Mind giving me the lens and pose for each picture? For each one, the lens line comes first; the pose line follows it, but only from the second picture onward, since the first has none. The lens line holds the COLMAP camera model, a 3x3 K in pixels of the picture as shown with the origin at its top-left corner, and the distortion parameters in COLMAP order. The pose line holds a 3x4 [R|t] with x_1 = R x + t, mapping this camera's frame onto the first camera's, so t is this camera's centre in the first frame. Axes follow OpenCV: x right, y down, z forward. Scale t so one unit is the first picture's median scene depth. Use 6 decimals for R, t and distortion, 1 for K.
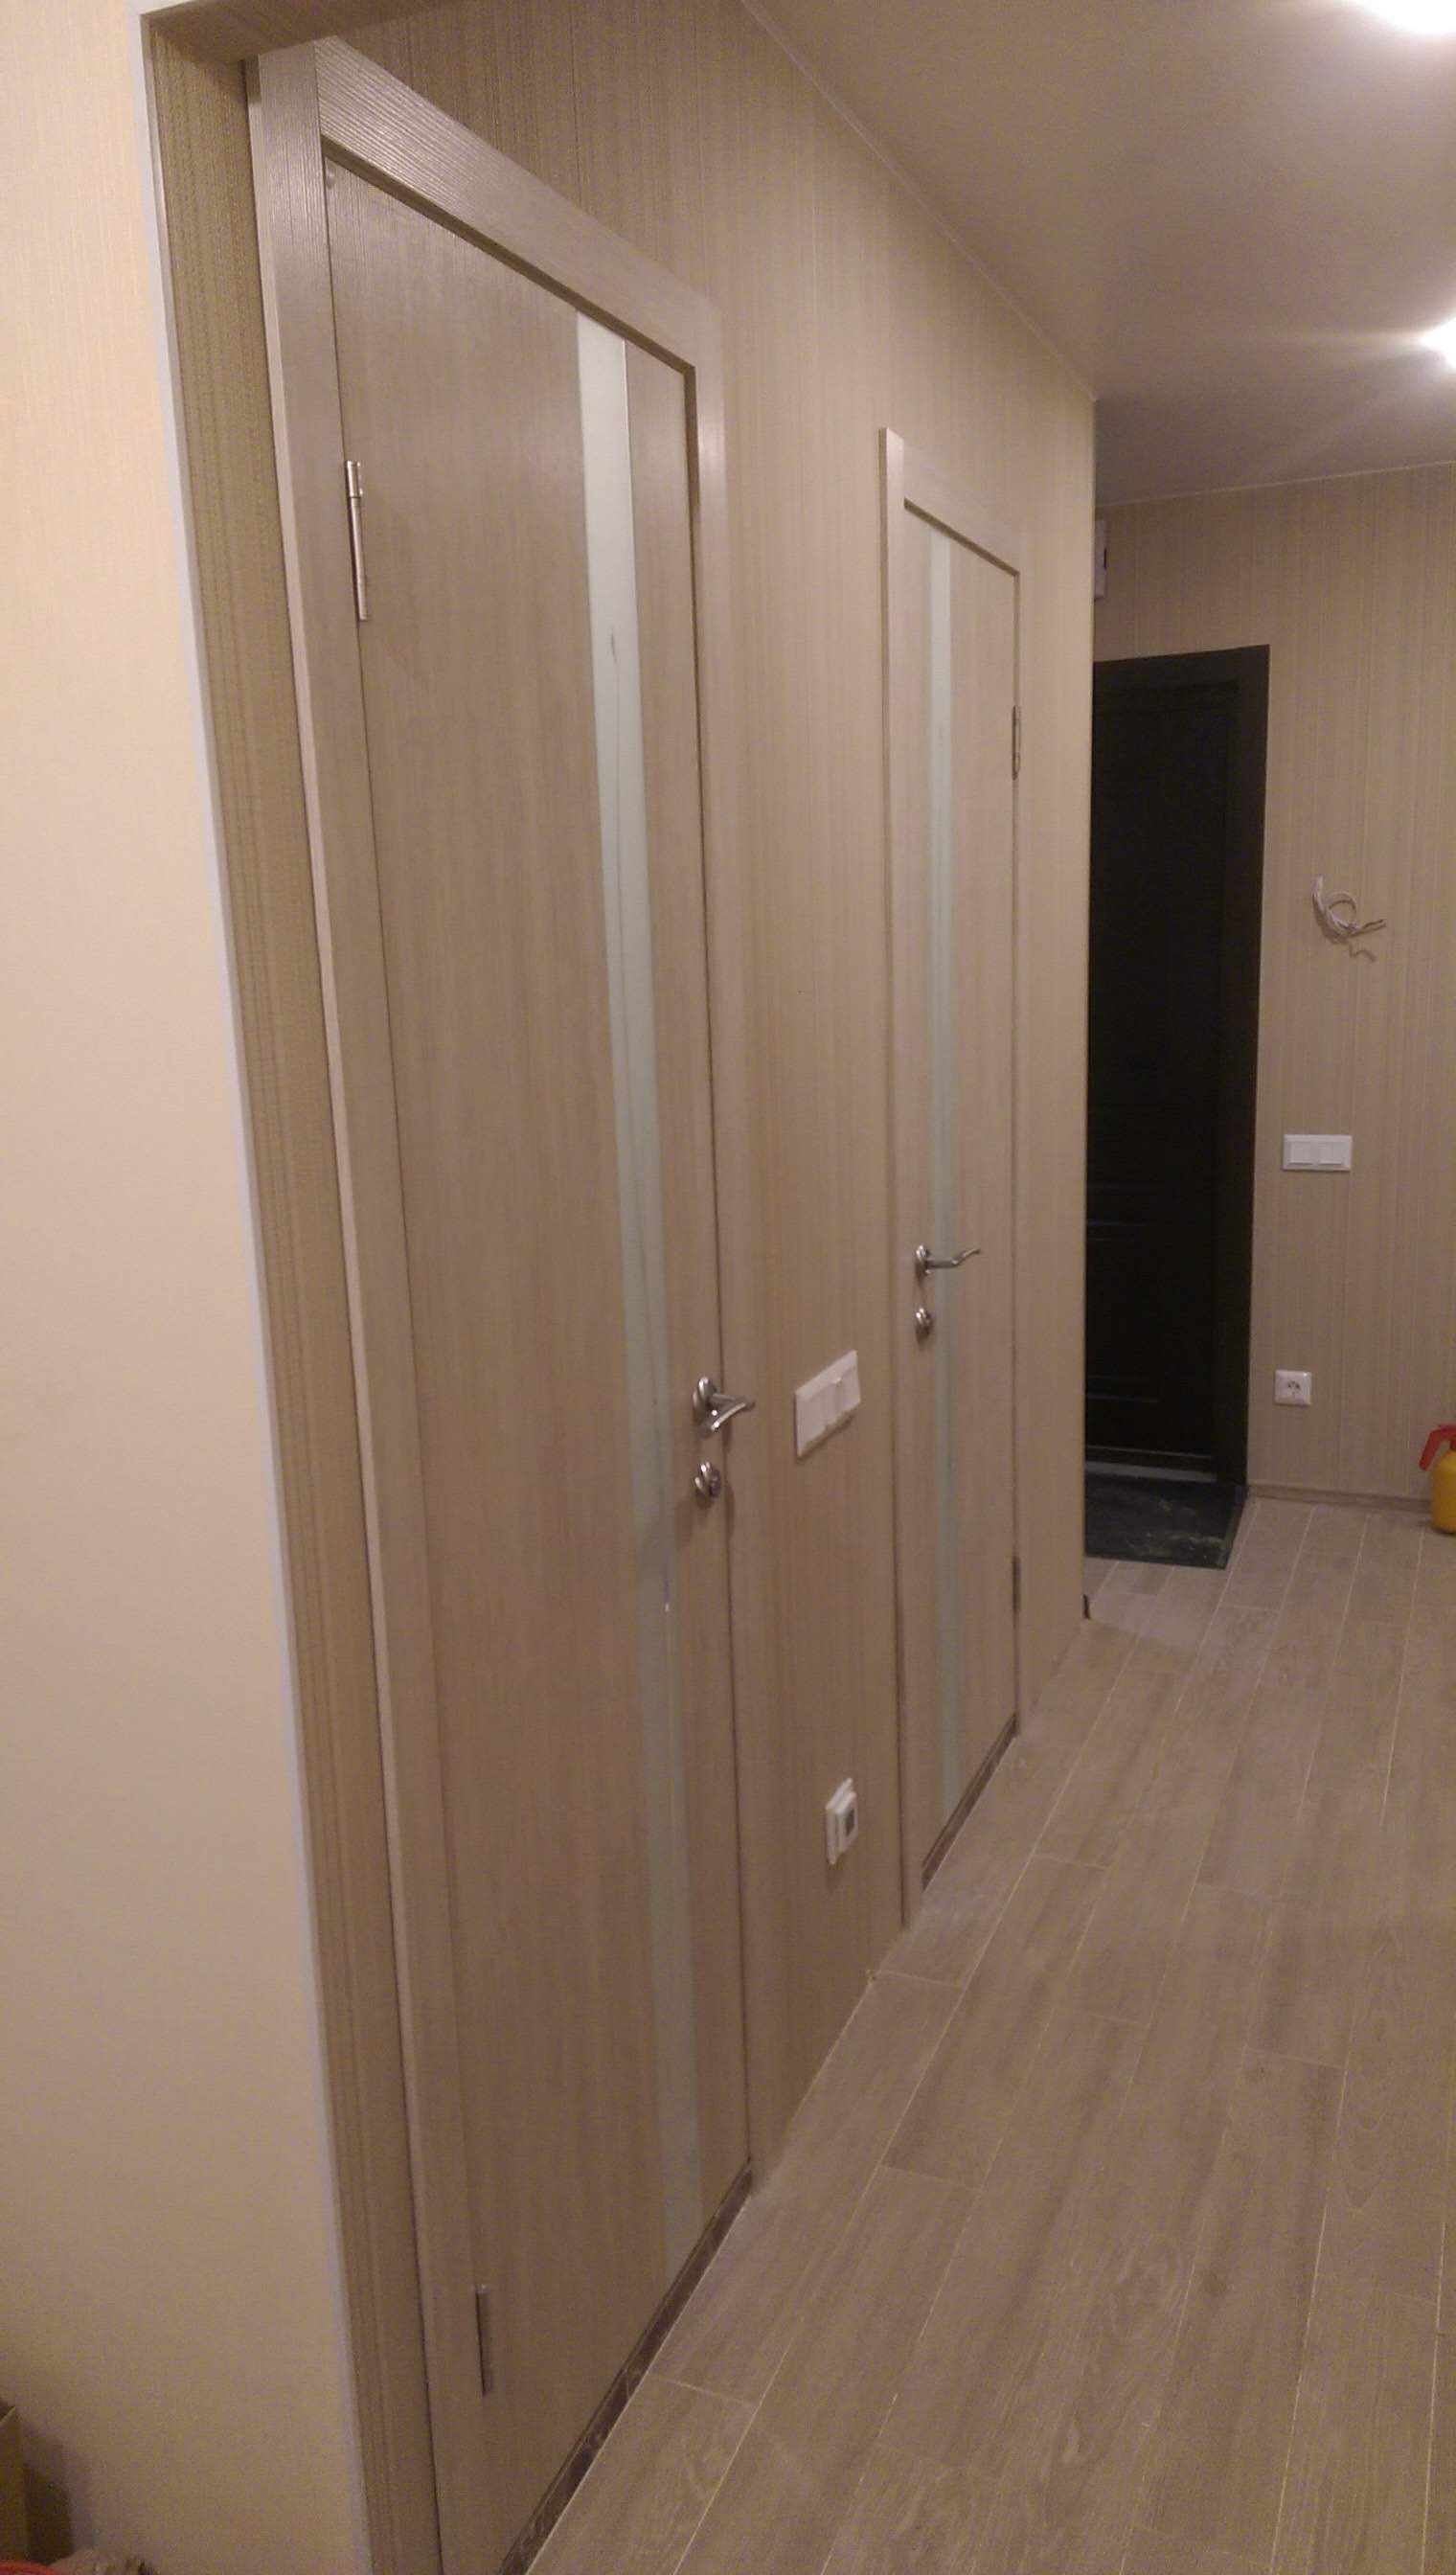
lens RADIAL K [[1825.3, 0, 728.0], [0, 1825.3, 1295.3], [0, 0, 1]] dist [0.057235, -0.022565]
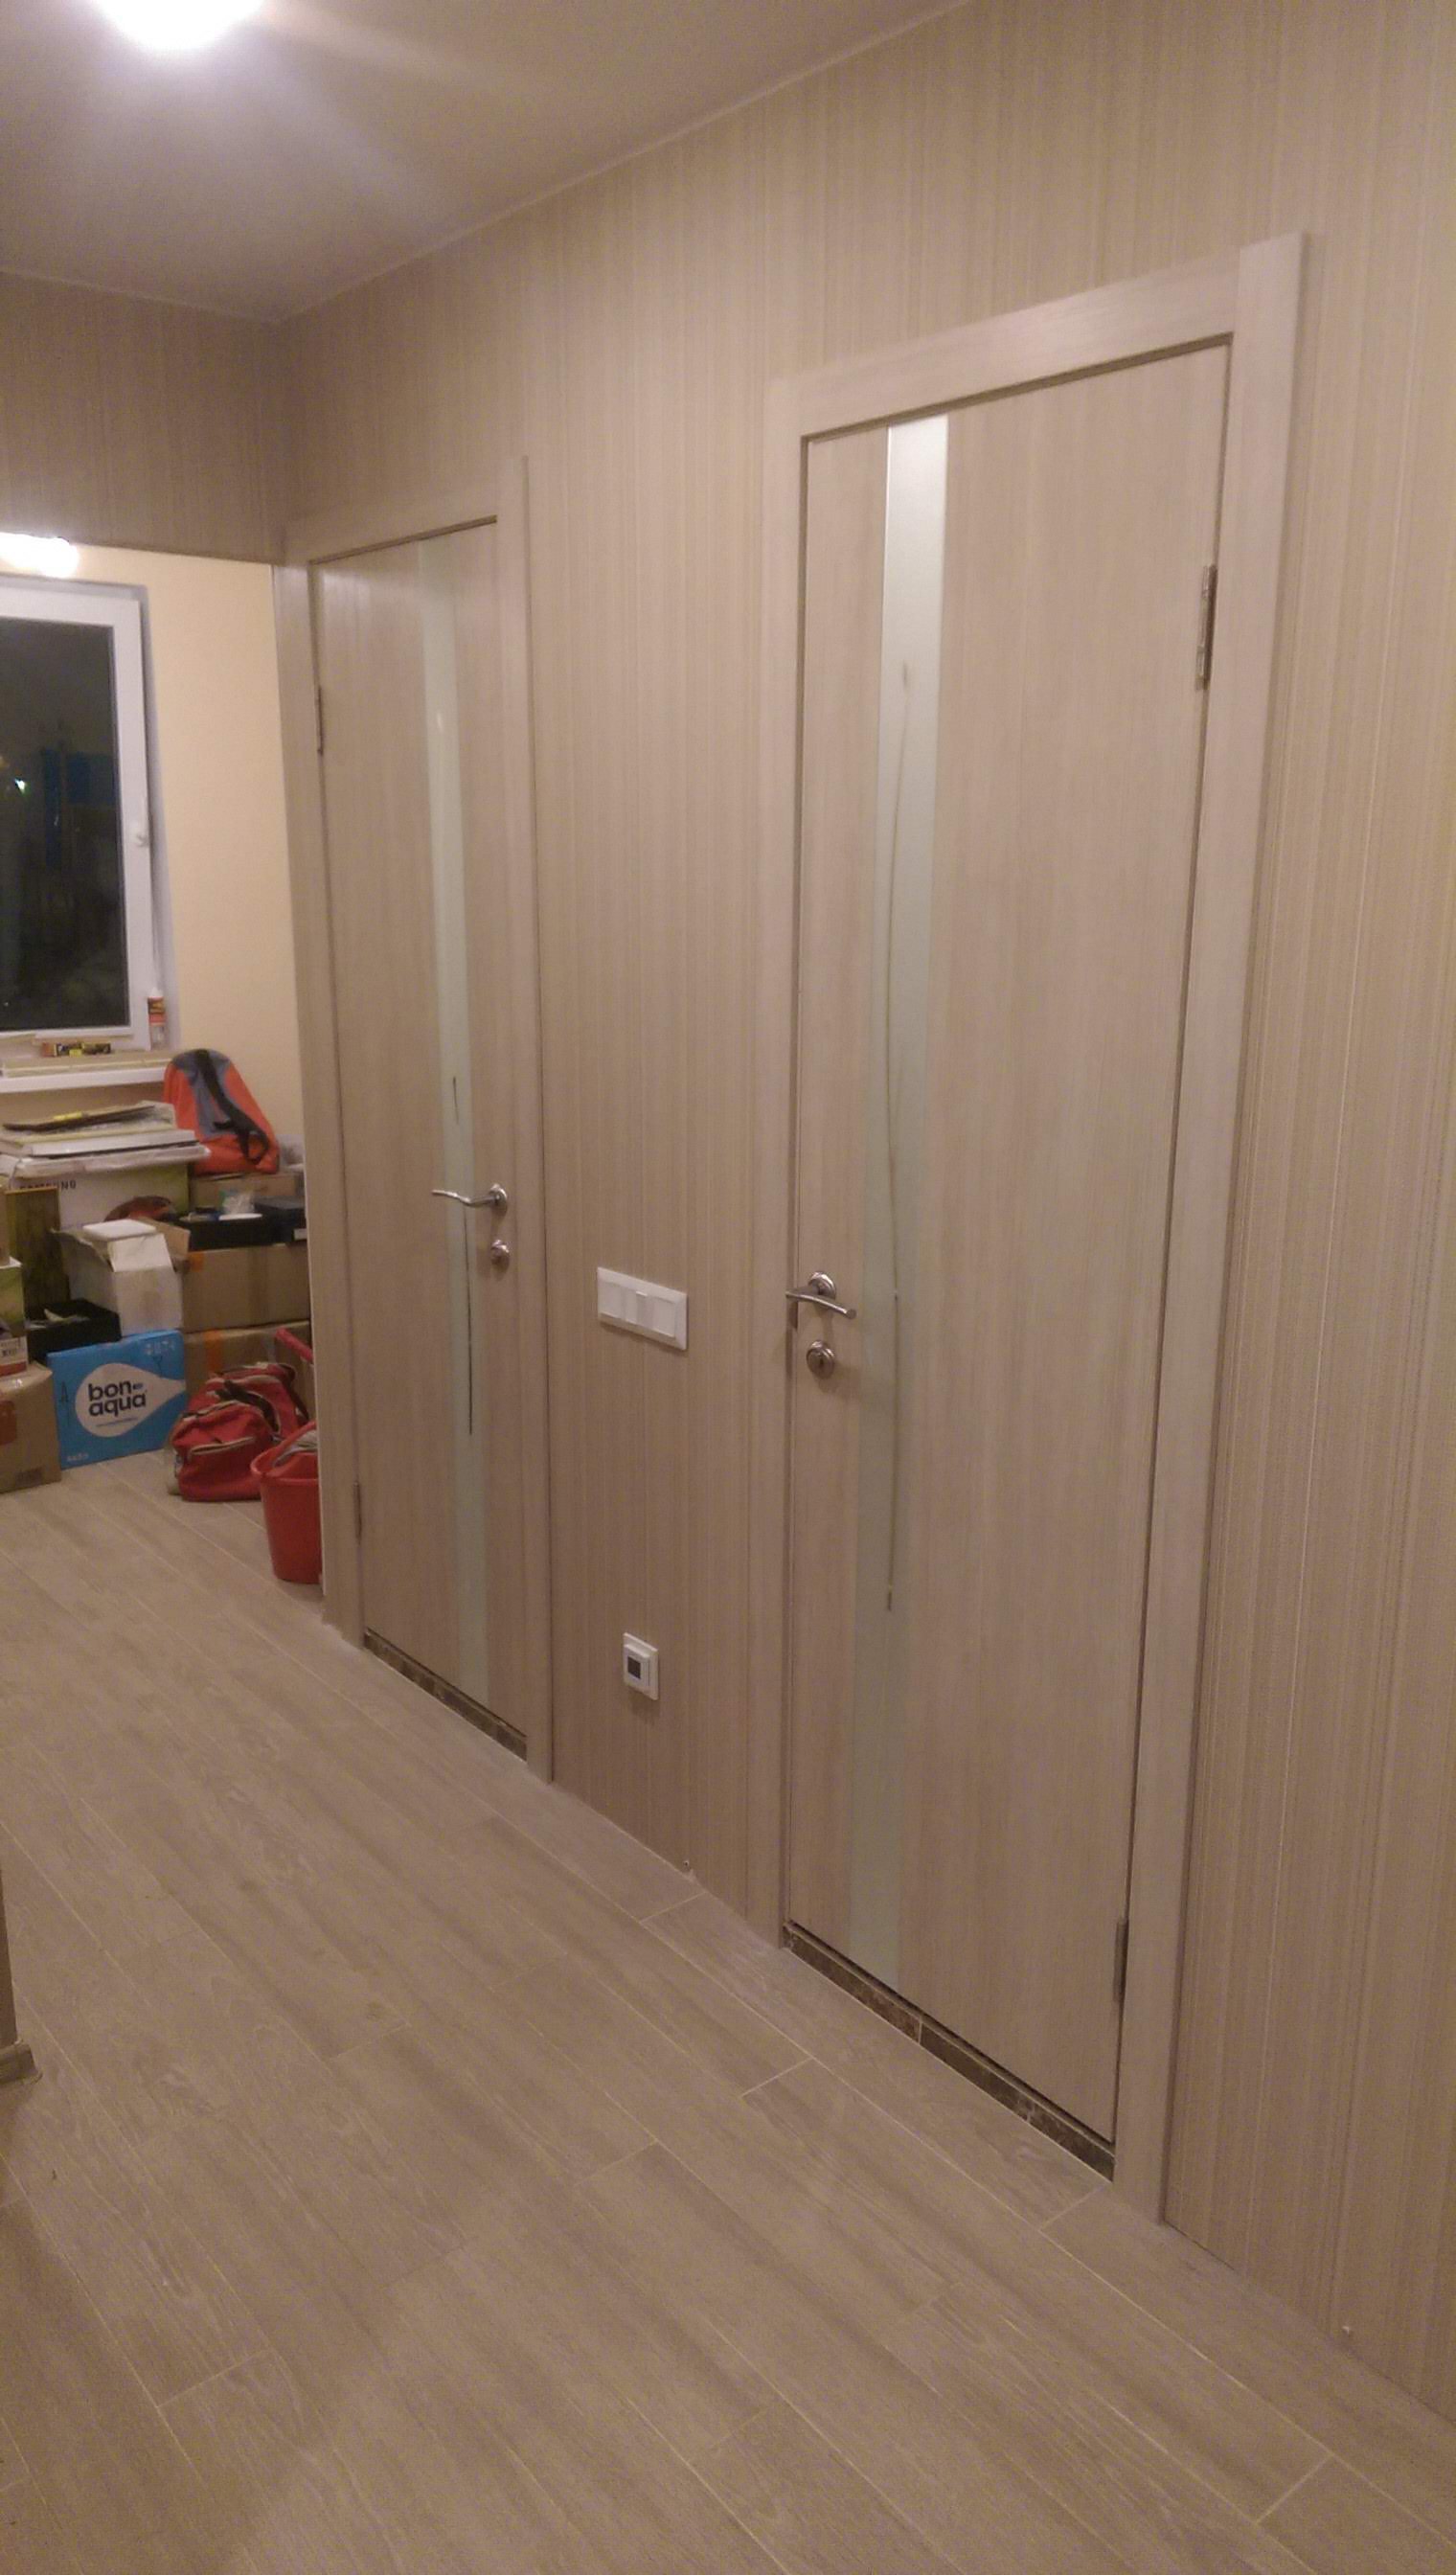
lens RADIAL K [[1825.3, 0, 729.3], [0, 1825.3, 1298.6], [0, 0, 1]] dist [0.057235, -0.022565]
pose [[-0.467487, 0.239443, -0.850954, 0.902171], [-0.189768, 0.912993, 0.361152, -0.327841], [0.863391, 0.330318, -0.381374, 1.323469]]
